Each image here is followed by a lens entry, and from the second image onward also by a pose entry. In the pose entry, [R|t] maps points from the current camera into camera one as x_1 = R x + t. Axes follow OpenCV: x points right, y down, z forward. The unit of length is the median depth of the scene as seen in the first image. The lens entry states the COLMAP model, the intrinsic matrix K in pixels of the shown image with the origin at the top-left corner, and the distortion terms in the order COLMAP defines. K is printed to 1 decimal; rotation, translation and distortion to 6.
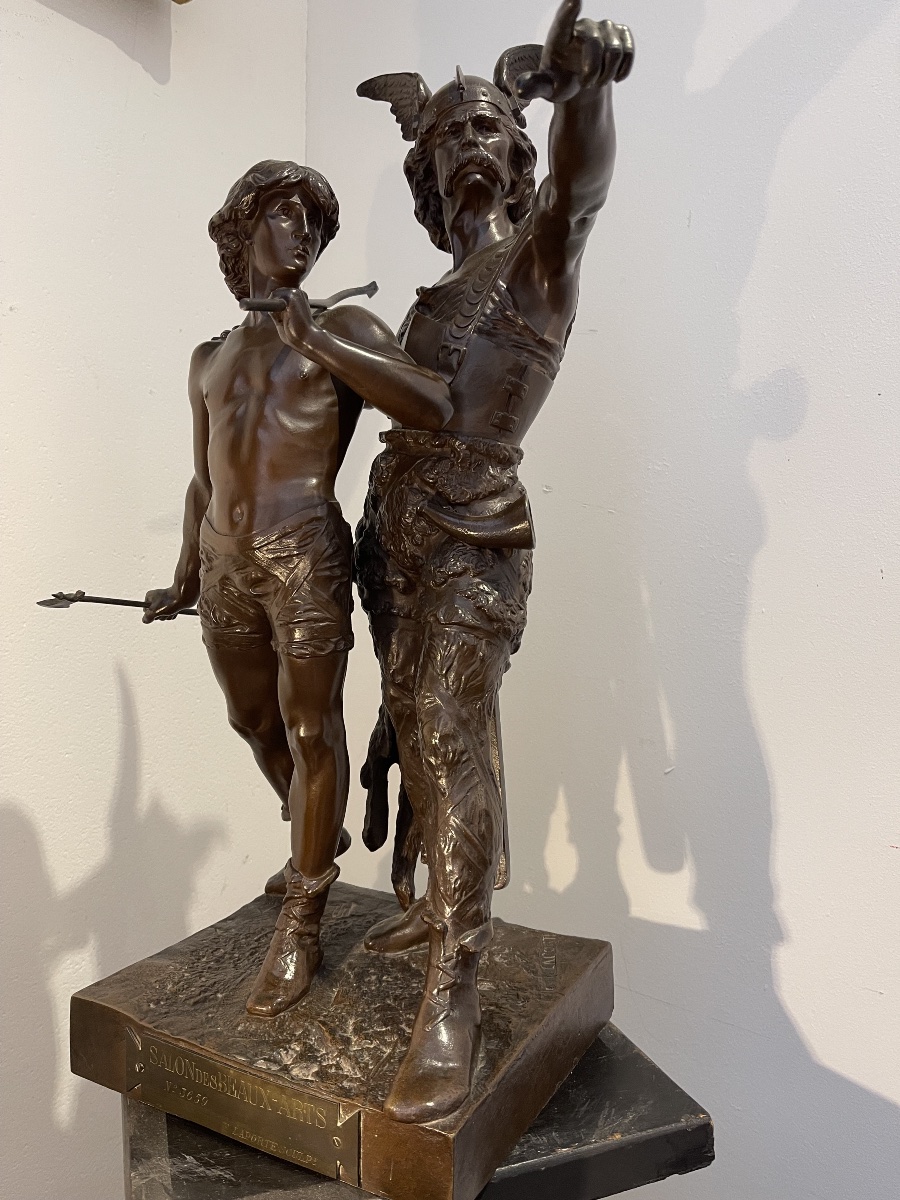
lens RADIAL K [[924.3, 0, 450.0], [0, 924.3, 600.0], [0, 0, 1]] dist [0.039635, -0.054522]
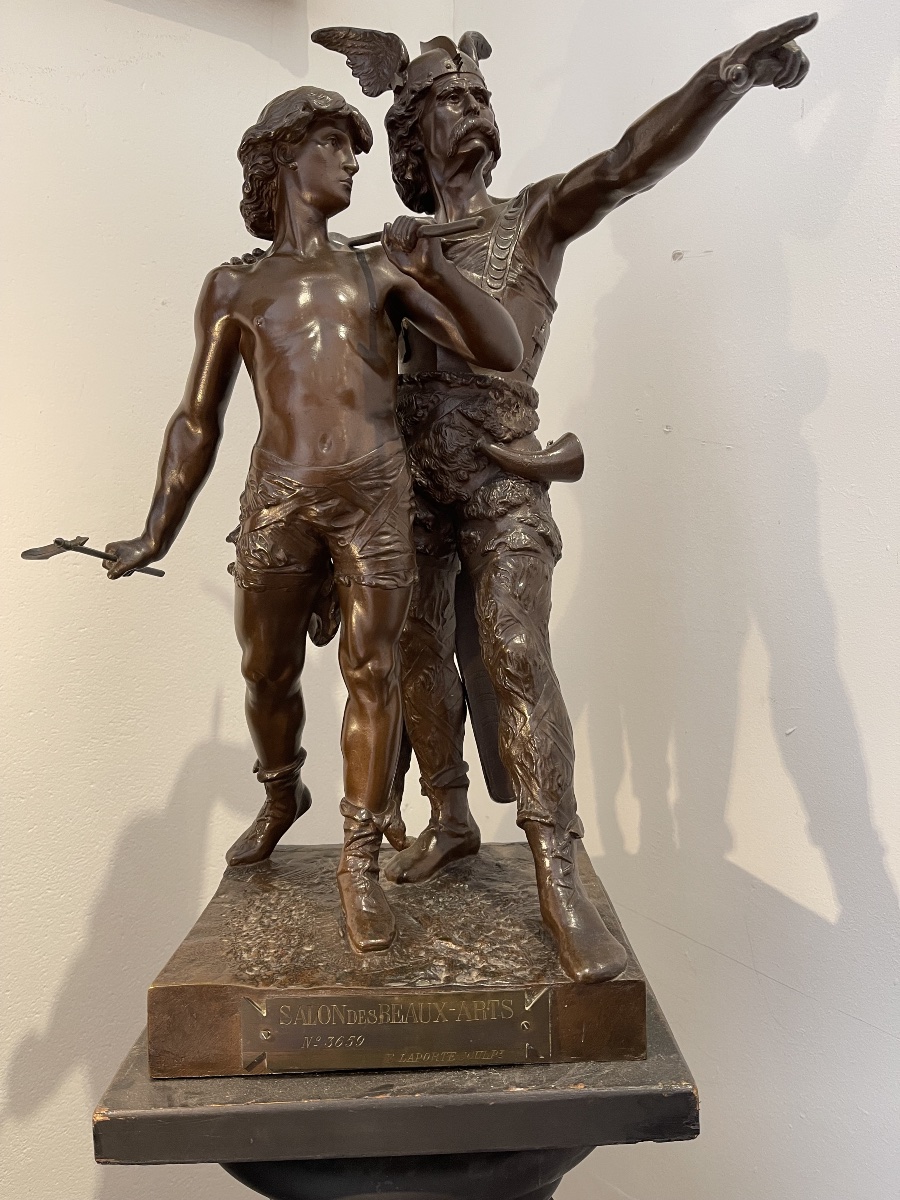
lens RADIAL K [[926.4, 0, 445.3], [0, 926.4, 605.3], [0, 0, 1]] dist [0.036438, 0.000739]
pose [[0.875887, -0.048230, 0.480099, -0.548336], [0.059749, 0.998175, -0.008731, 0.088715], [-0.478802, 0.036333, 0.877171, 0.081120]]
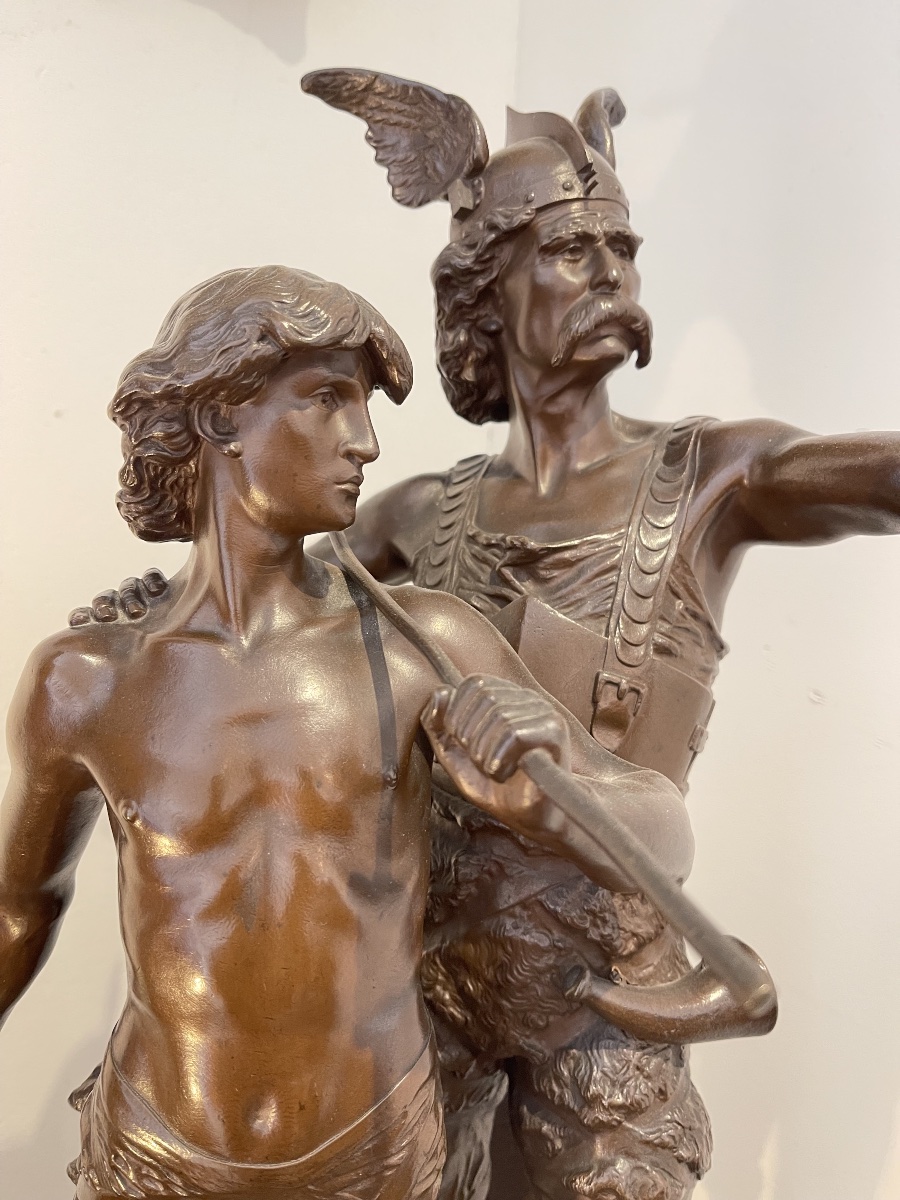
lens RADIAL K [[924.3, 0, 450.0], [0, 924.3, 600.0], [0, 0, 1]] dist [0.039635, -0.054522]
pose [[0.862937, -0.024617, 0.504711, -0.335585], [-0.016366, 0.996927, 0.076606, -0.338774], [-0.505046, -0.074366, 0.859883, 0.553689]]
